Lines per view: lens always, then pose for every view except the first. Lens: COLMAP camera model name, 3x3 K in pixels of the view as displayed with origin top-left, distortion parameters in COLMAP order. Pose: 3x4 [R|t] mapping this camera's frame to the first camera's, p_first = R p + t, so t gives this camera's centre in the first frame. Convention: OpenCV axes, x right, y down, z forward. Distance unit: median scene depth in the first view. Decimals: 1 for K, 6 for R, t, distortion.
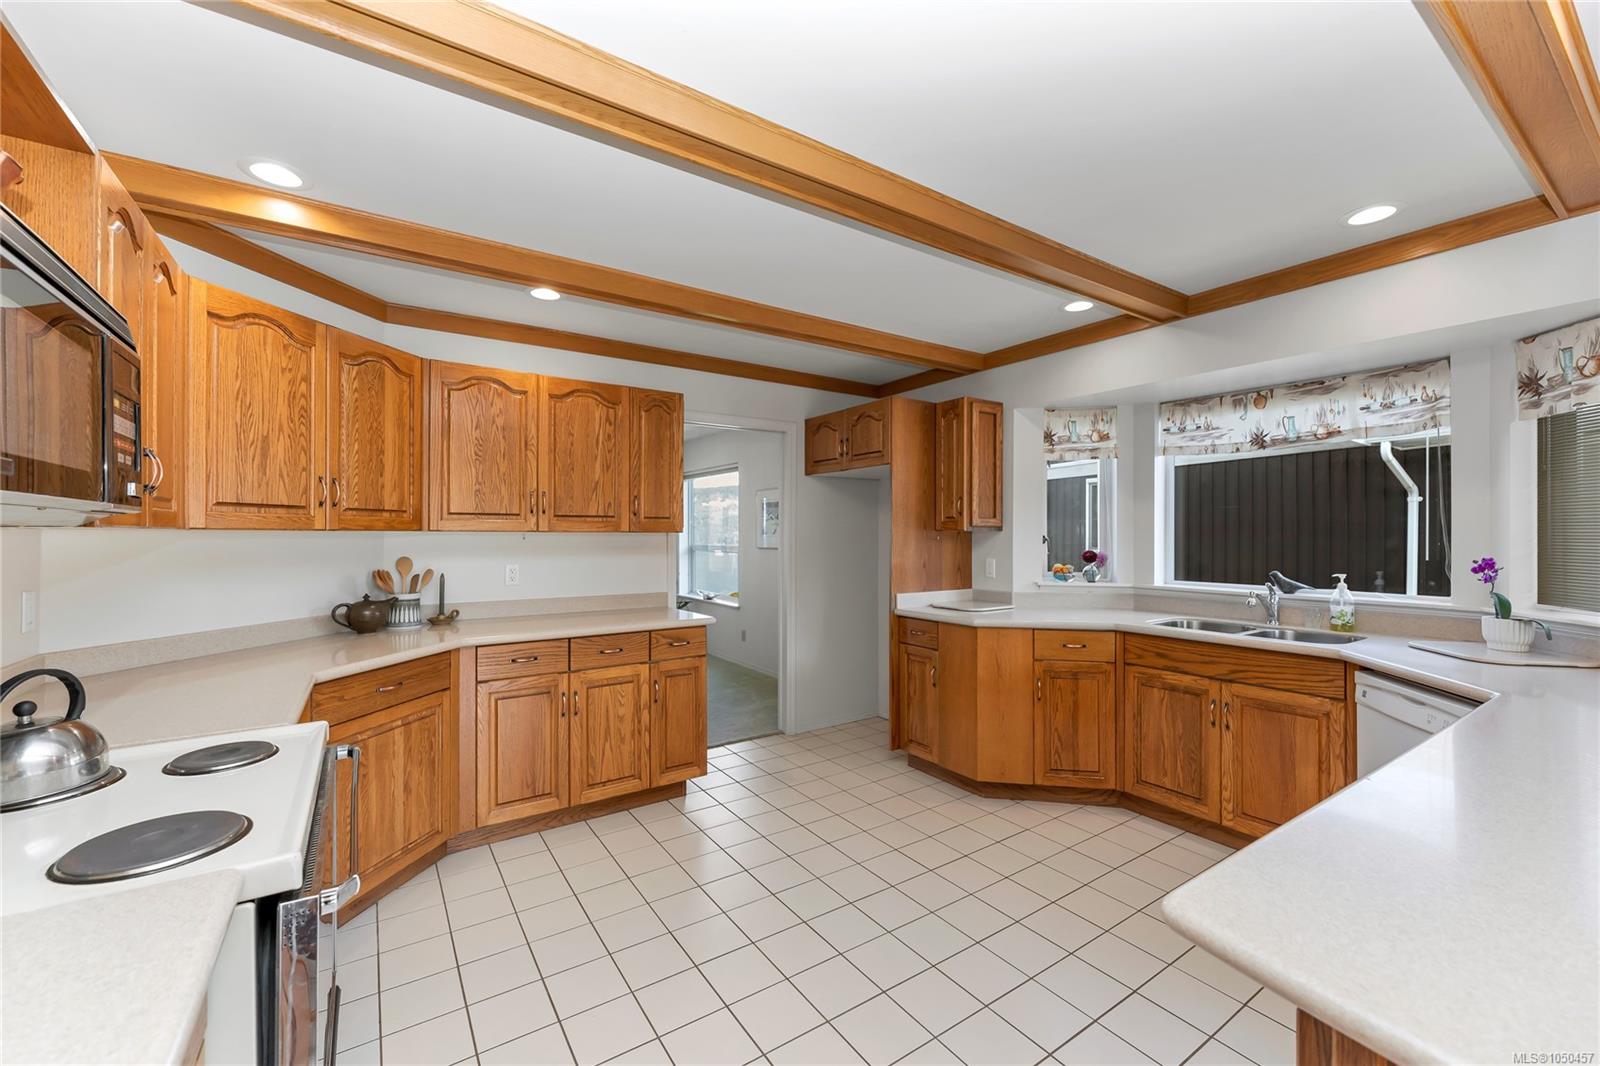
lens RADIAL K [[643.8, 0, 796.6], [0, 643.8, 535.1], [0, 0, 1]] dist [-0.001492, -0.000163]
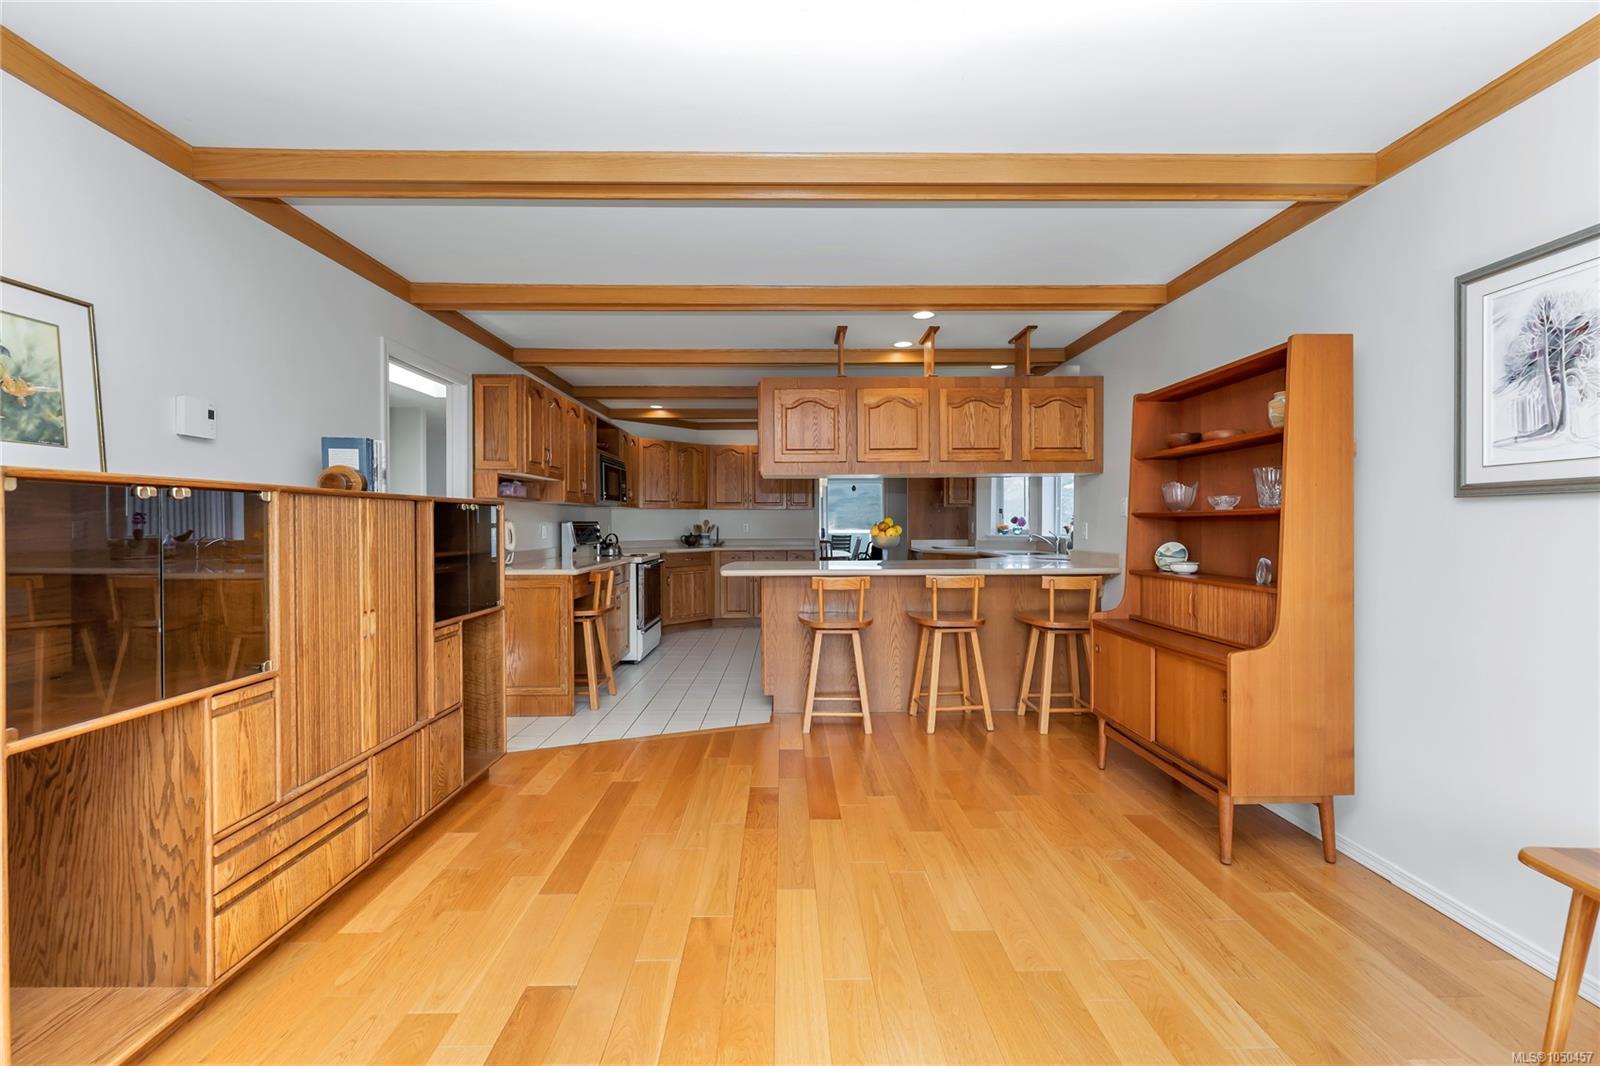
lens RADIAL K [[642.8, 0, 796.7], [0, 642.8, 526.5], [0, 0, 1]] dist [-0.001162, -0.000130]
pose [[0.836898, 0.000437, -0.547359, 1.212836], [0.003599, 0.999974, 0.006300, 0.050625], [0.547348, -0.007242, 0.836874, -1.054798]]
